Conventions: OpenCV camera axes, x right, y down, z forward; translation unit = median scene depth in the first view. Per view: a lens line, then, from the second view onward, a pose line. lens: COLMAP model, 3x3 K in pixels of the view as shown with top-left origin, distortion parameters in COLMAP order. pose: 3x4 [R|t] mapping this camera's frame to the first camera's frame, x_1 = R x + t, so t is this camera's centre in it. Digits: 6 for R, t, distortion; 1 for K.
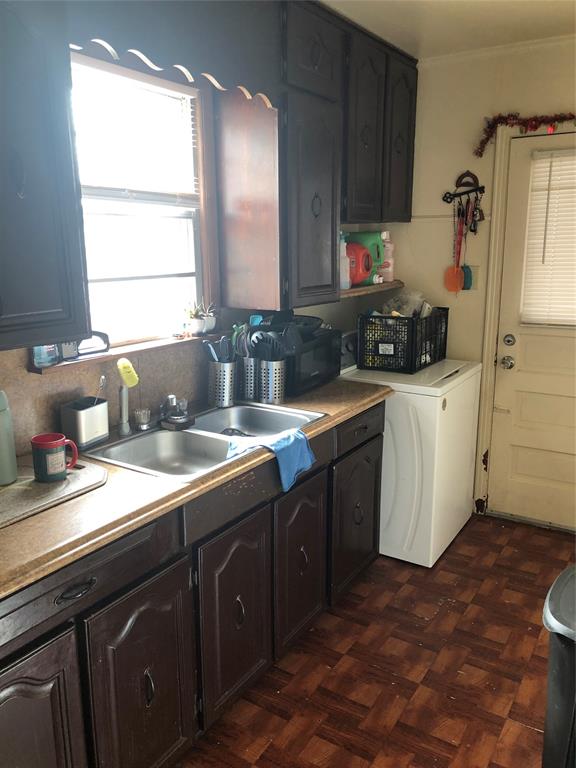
lens RADIAL K [[621.7, 0, 287.6], [0, 621.7, 376.1], [0, 0, 1]] dist [0.032561, -0.005956]
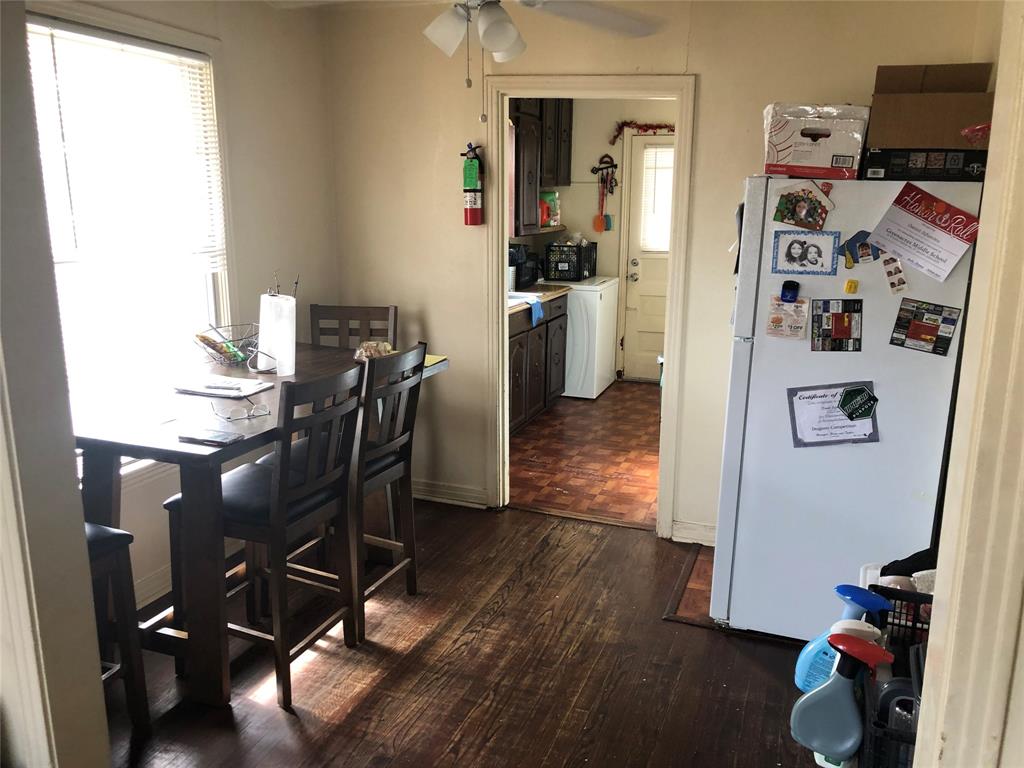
lens RADIAL K [[828.9, 0, 509.4], [0, 828.9, 389.9], [0, 0, 1]] dist [0.032561, -0.005956]
pose [[0.976997, -0.038365, 0.209773, -0.413184], [0.035235, 0.999205, 0.018638, 0.217488], [-0.210322, -0.010818, 0.977572, -1.002013]]
